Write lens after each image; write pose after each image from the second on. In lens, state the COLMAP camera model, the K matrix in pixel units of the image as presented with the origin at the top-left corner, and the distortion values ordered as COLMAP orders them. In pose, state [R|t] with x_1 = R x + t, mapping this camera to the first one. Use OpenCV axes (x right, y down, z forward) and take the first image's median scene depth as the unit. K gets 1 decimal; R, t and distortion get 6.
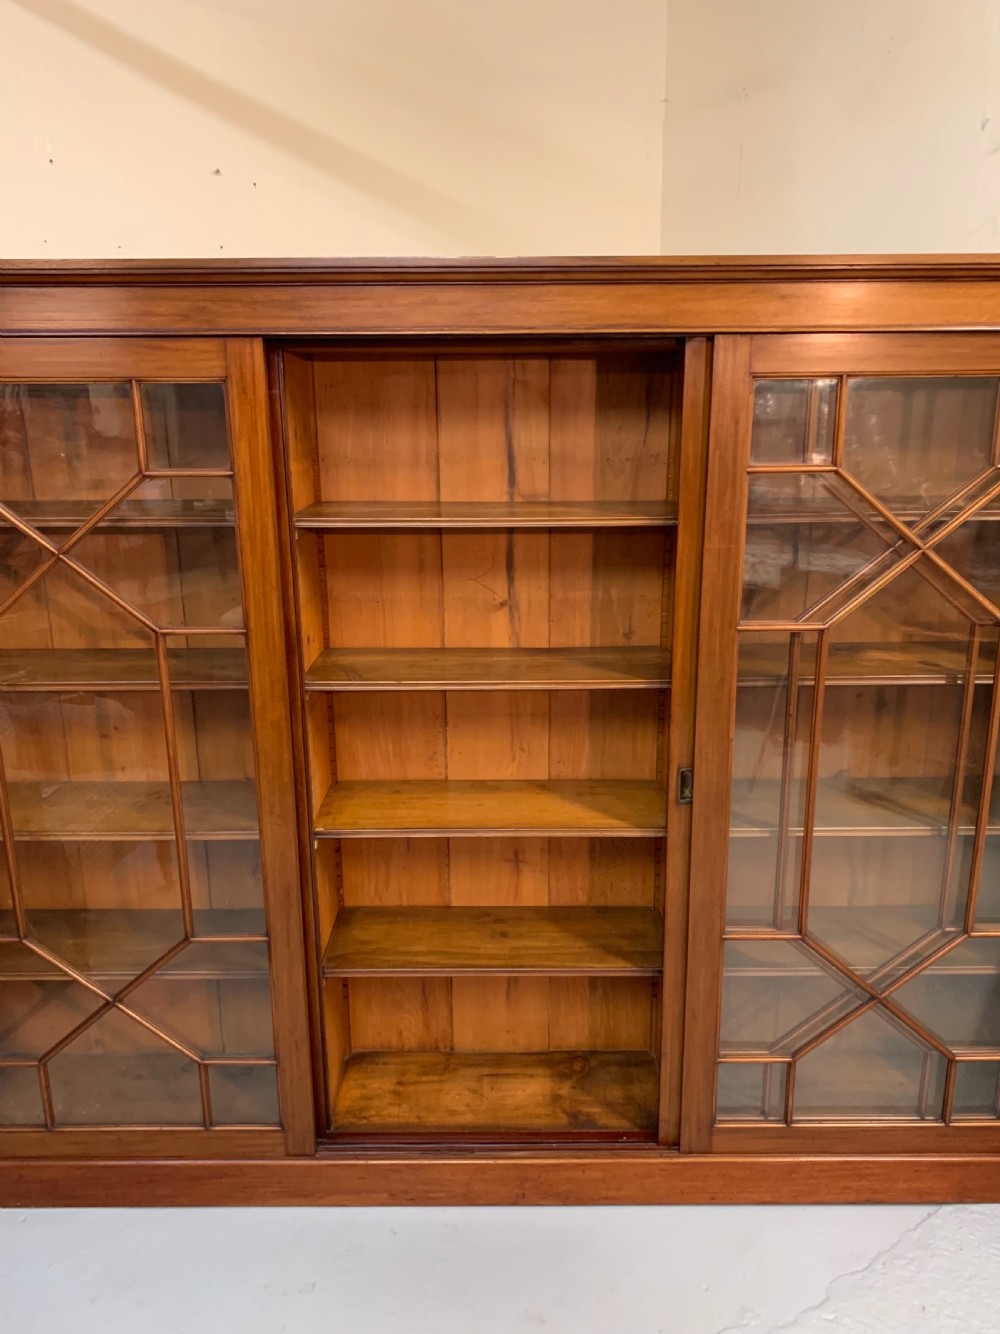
lens RADIAL K [[1035.9, 0, 506.4], [0, 1035.9, 687.6], [0, 0, 1]] dist [0.010153, -0.019668]
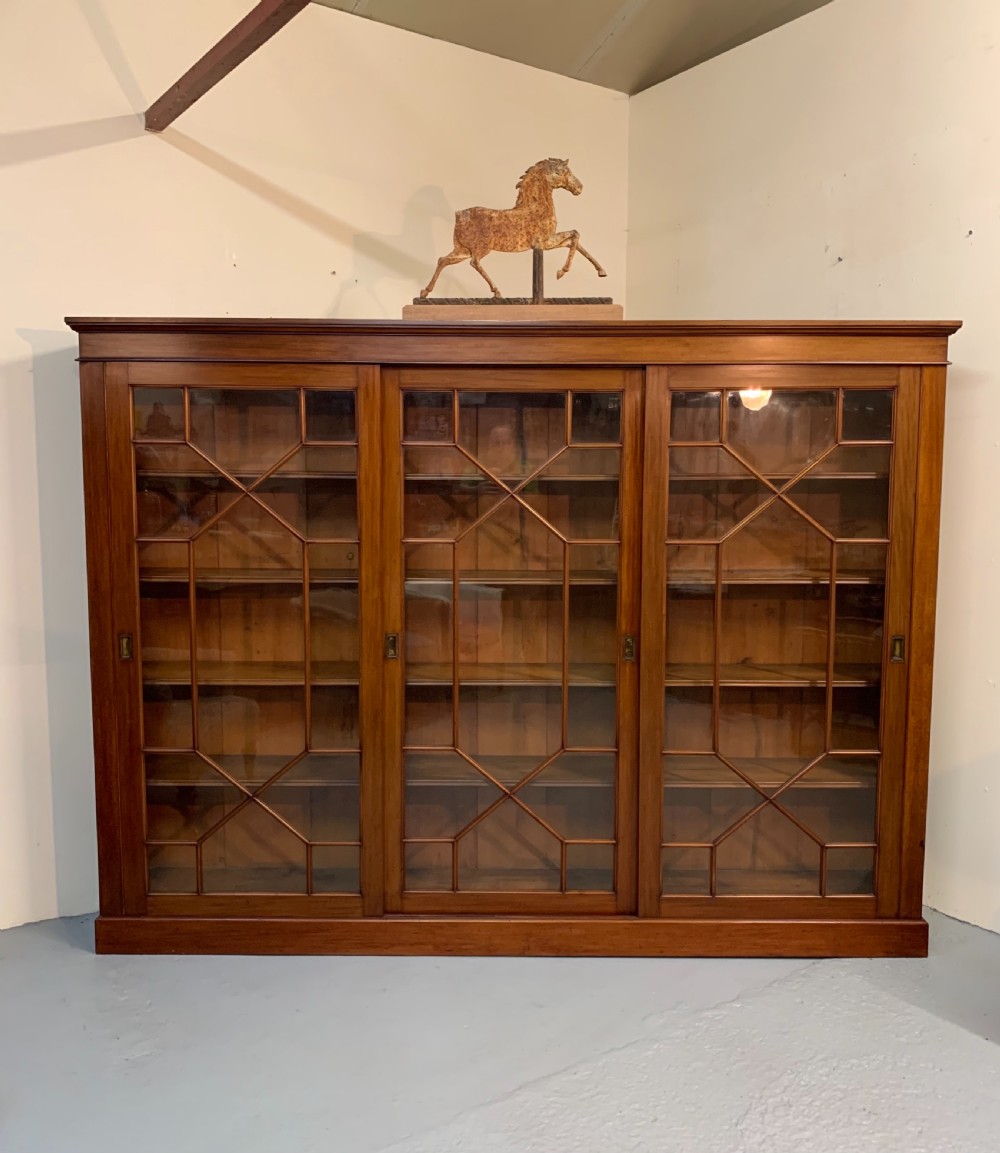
lens RADIAL K [[969.5, 0, 497.4], [0, 969.5, 569.7], [0, 0, 1]] dist [0.008559, -0.033989]
pose [[0.999943, 0.009769, -0.004331, -0.026810], [-0.010354, 0.985918, -0.166907, 0.208933], [0.002639, 0.166942, 0.985963, -0.415823]]
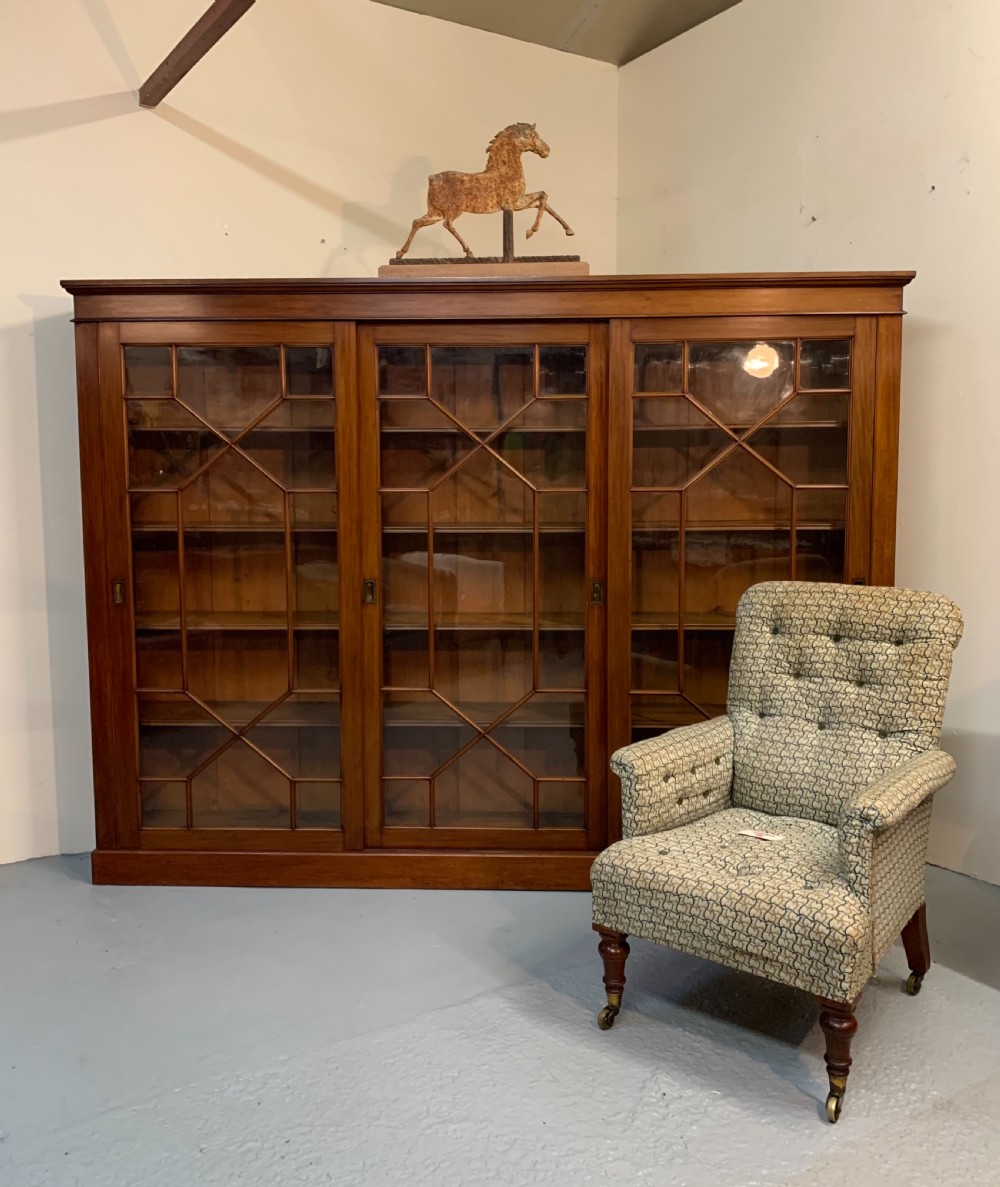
lens RADIAL K [[982.9, 0, 488.5], [0, 982.9, 557.9], [0, 0, 1]] dist [0.016111, -0.050818]
pose [[0.999058, 0.005986, -0.042975, 0.056288], [-0.013178, 0.985516, -0.169068, 0.282816], [0.041341, 0.169475, 0.984667, -0.481397]]
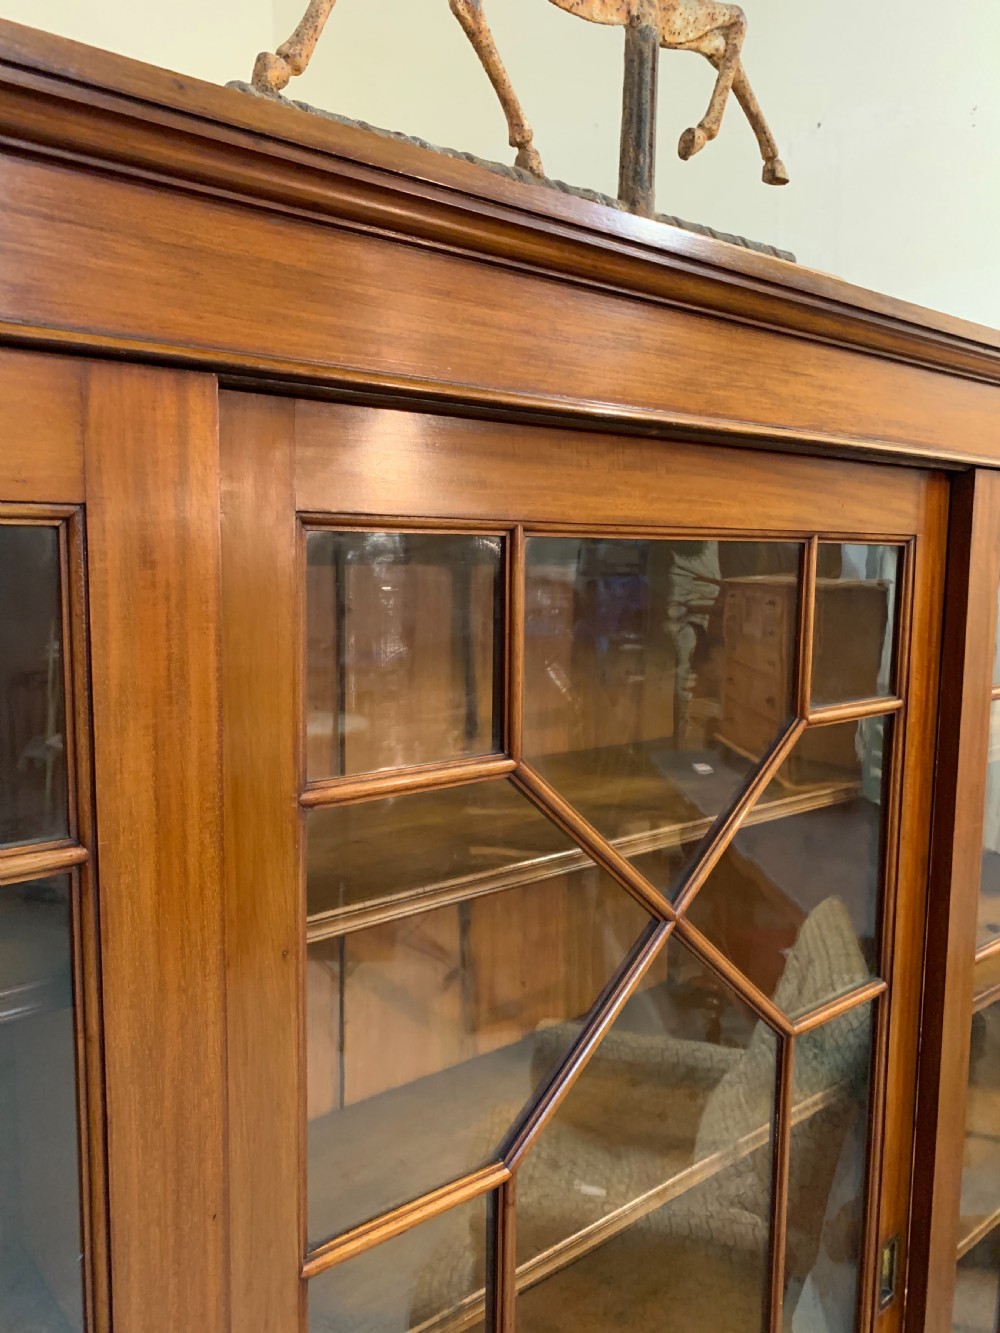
lens RADIAL K [[1035.1, 0, 527.8], [0, 1035.1, 648.6], [0, 0, 1]] dist [0.010153, -0.019668]
pose [[0.766950, -0.047166, 0.639971, -0.290927], [0.158681, 0.980263, -0.117919, -0.176052], [-0.621779, 0.191989, 0.759297, 0.605133]]
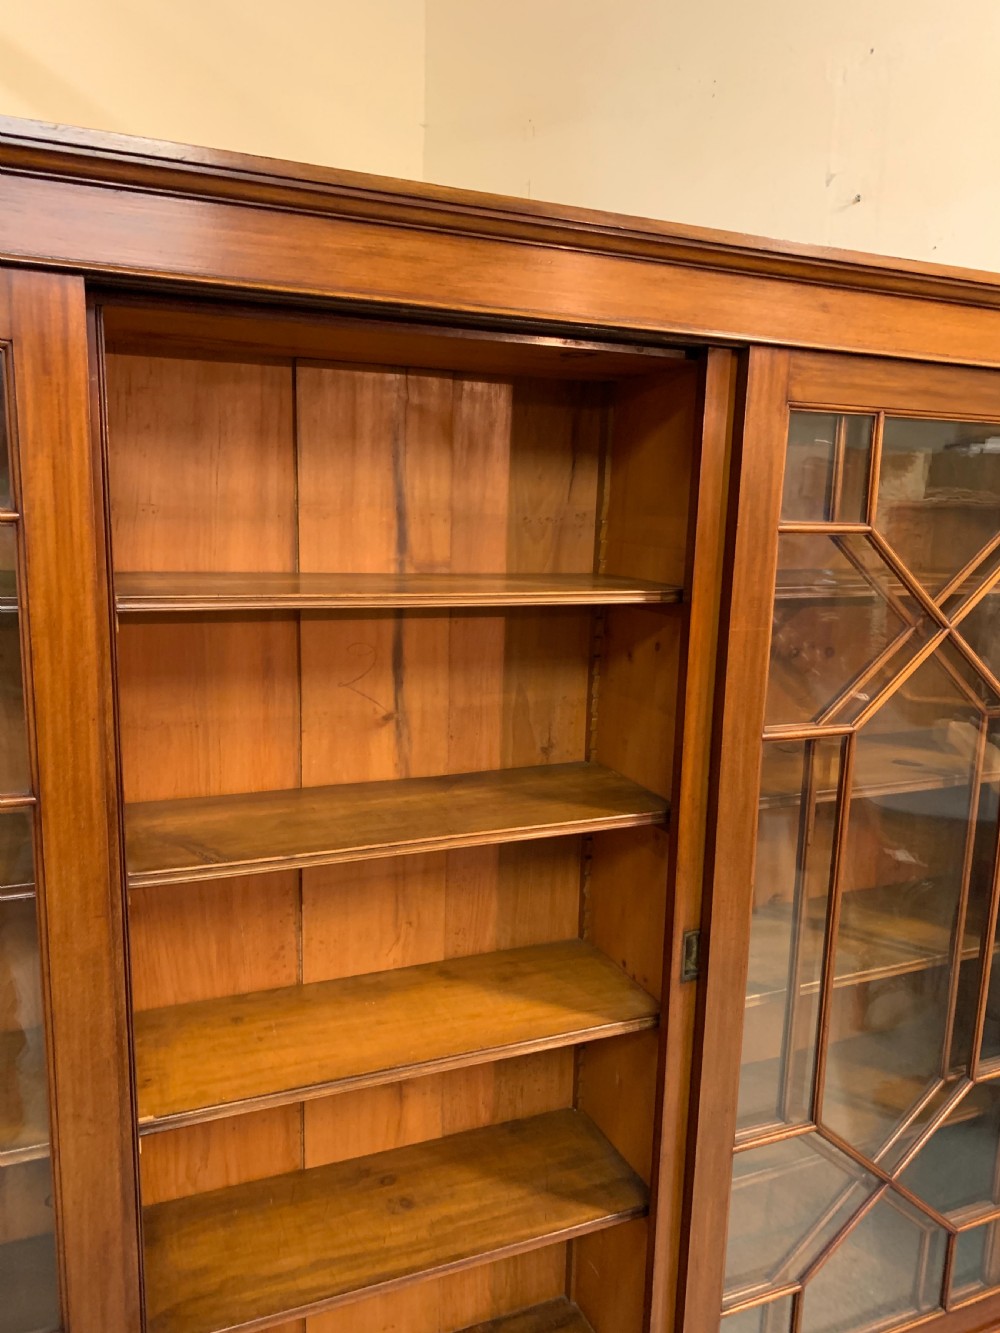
lens RADIAL K [[1035.1, 0, 538.4], [0, 1035.1, 679.2], [0, 0, 1]] dist [0.010153, -0.019668]
pose [[0.909501, -0.040385, 0.413735, -0.205813], [0.078024, 0.994166, -0.074477, -0.049404], [-0.408313, 0.100018, 0.907346, 0.337787]]
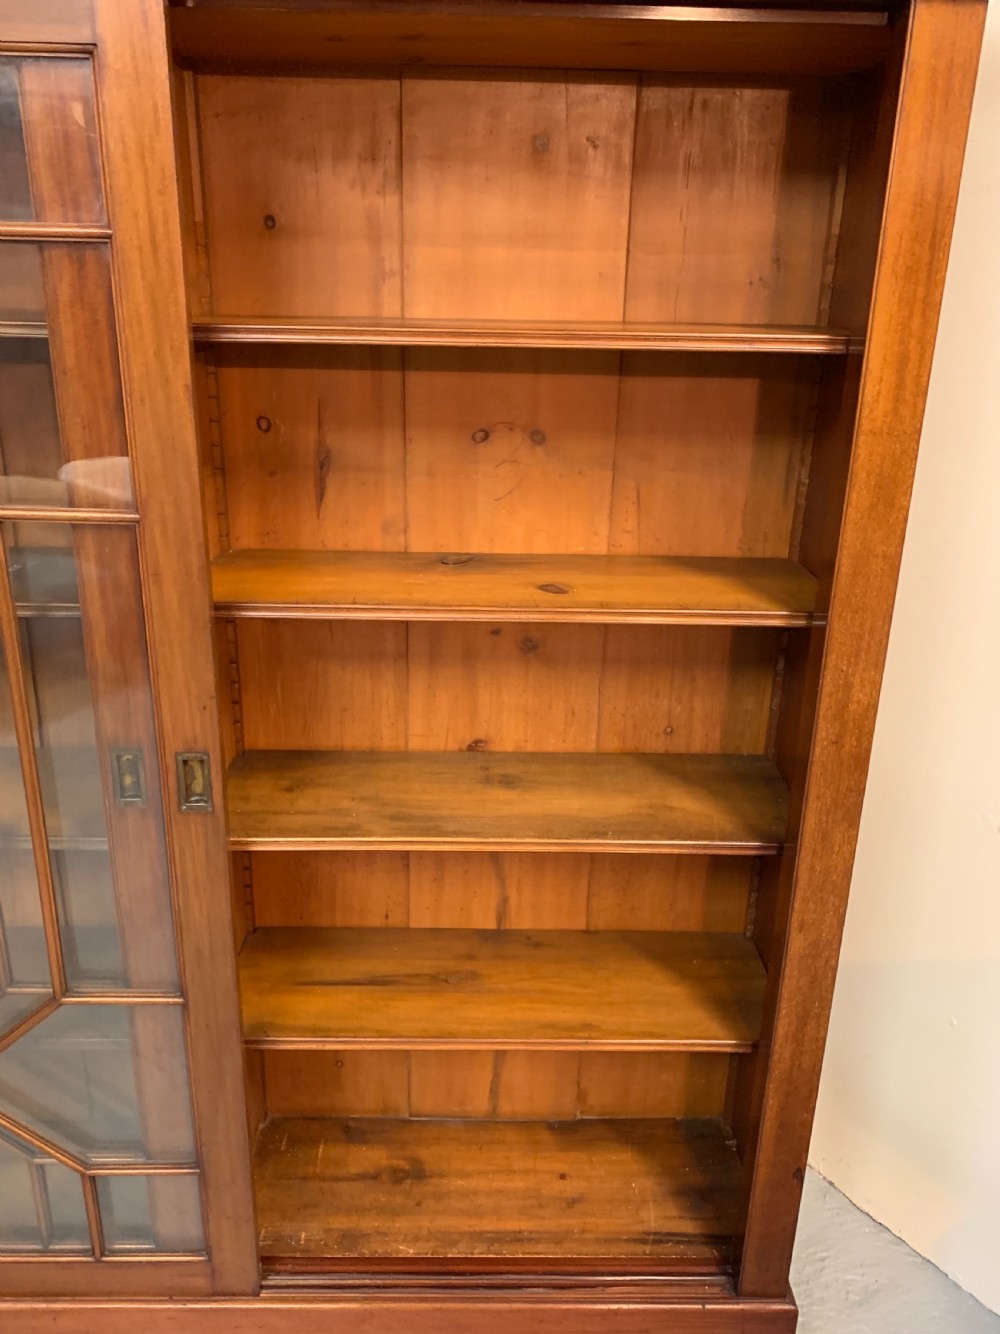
lens RADIAL K [[1082.1, 0, 497.2], [0, 1082.1, 684.6], [0, 0, 1]] dist [0.016680, -0.038680]
pose [[0.998823, 0.021466, 0.043498, 0.336272], [-0.025224, 0.995821, 0.087774, -0.020306], [-0.041432, -0.088768, 0.995190, 0.329400]]
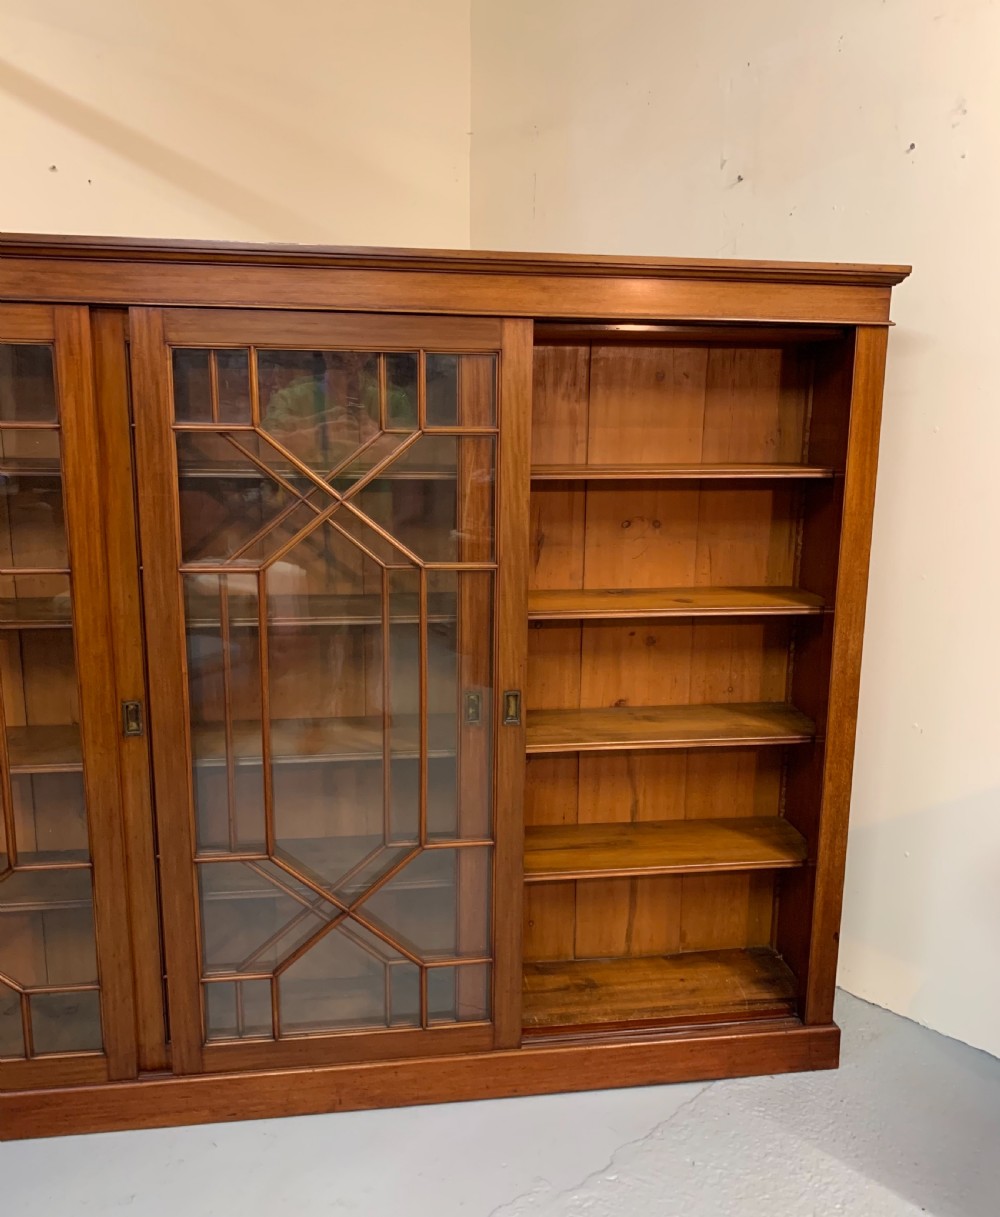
lens RADIAL K [[1000.1, 0, 508.0], [0, 1000.1, 606.7], [0, 0, 1]] dist [0.018209, -0.048156]
pose [[0.988784, -0.009037, 0.149081, 0.039853], [0.020501, 0.996932, -0.075540, 0.063554], [-0.147941, 0.077749, 0.985935, -0.089020]]
